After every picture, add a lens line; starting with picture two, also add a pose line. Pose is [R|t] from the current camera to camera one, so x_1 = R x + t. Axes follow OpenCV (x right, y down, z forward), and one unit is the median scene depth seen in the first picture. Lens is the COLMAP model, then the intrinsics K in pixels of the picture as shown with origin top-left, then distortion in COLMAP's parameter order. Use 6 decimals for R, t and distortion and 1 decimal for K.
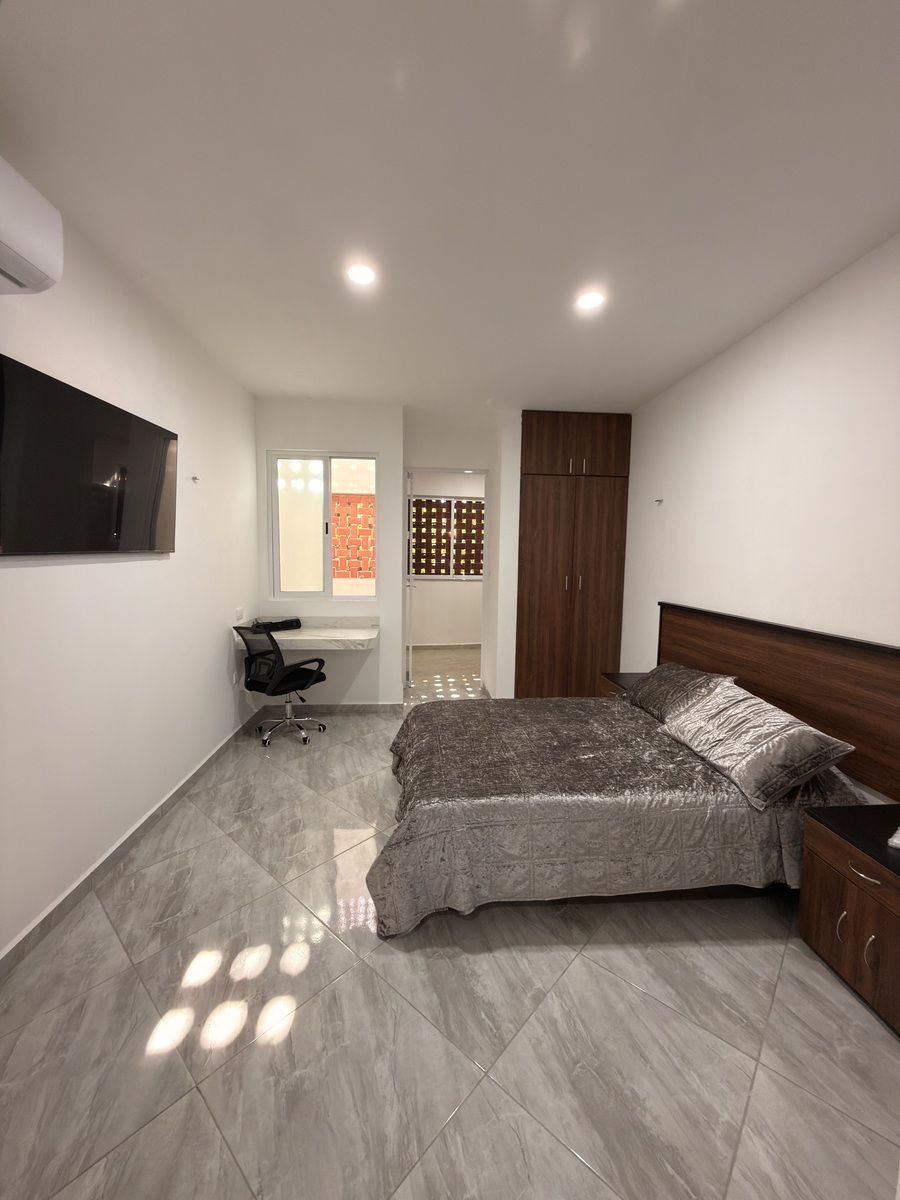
lens RADIAL K [[480.9, 0, 450.0], [0, 480.9, 600.0], [0, 0, 1]] dist [-0.000368, 0.000633]
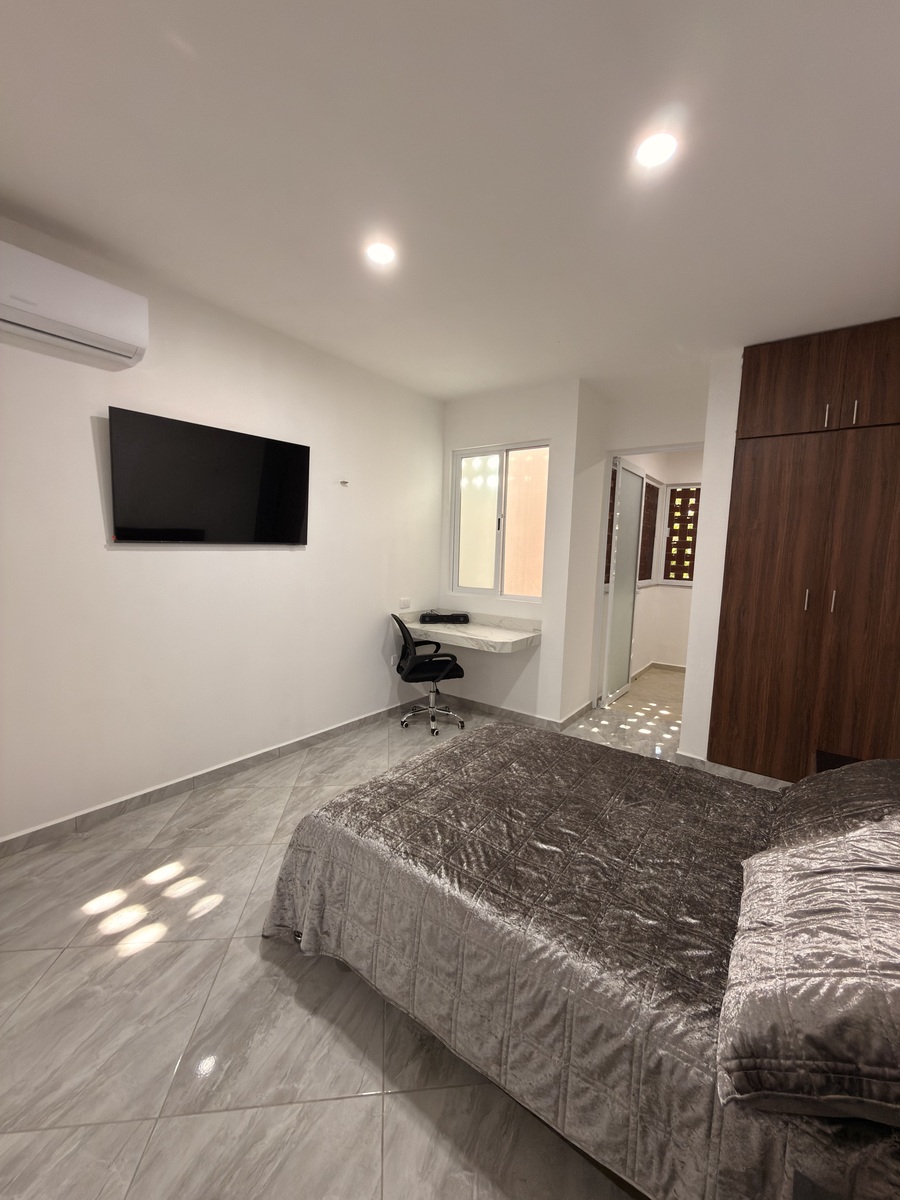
lens RADIAL K [[480.9, 0, 450.0], [0, 480.9, 600.0], [0, 0, 1]] dist [-0.000368, 0.000633]
pose [[0.747969, 0.077258, -0.659222, 0.518446], [-0.080682, 0.996420, 0.025232, -0.021013], [0.658811, 0.034314, 0.751525, 0.339391]]
